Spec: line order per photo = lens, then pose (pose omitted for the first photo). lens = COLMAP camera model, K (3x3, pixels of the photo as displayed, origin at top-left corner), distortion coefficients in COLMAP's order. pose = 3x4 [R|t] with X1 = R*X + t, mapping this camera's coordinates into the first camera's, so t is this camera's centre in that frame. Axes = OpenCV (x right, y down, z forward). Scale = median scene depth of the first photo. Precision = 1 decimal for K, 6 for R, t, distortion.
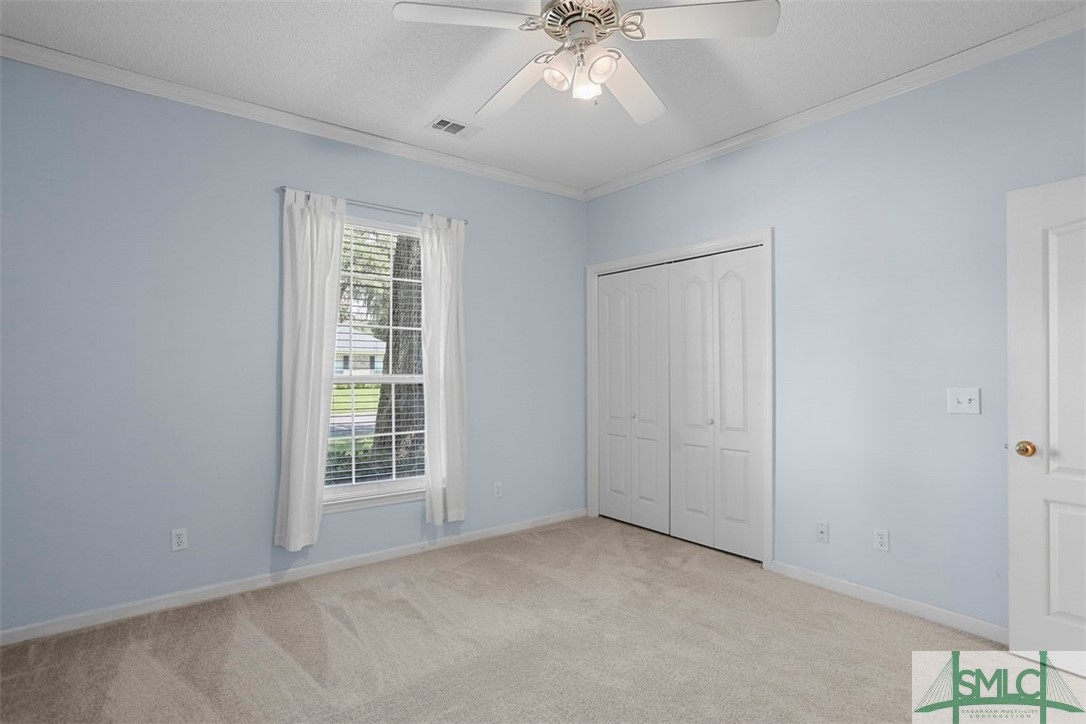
lens RADIAL K [[538.1, 0, 541.9], [0, 538.1, 361.5], [0, 0, 1]] dist [-0.014192, 0.004984]
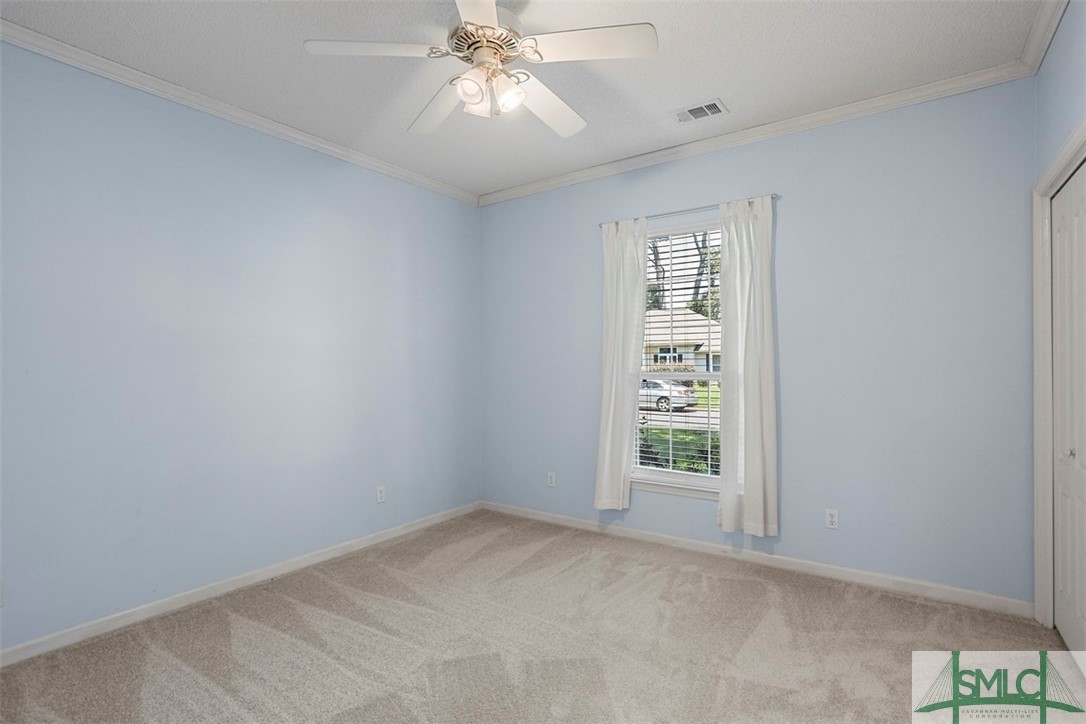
lens RADIAL K [[538.1, 0, 539.7], [0, 538.1, 365.6], [0, 0, 1]] dist [-0.014192, 0.004984]
pose [[0.290591, 0.001858, -0.956846, 0.653082], [0.023402, 0.999685, 0.009048, -0.005128], [0.956561, -0.025022, 0.290456, 0.441865]]
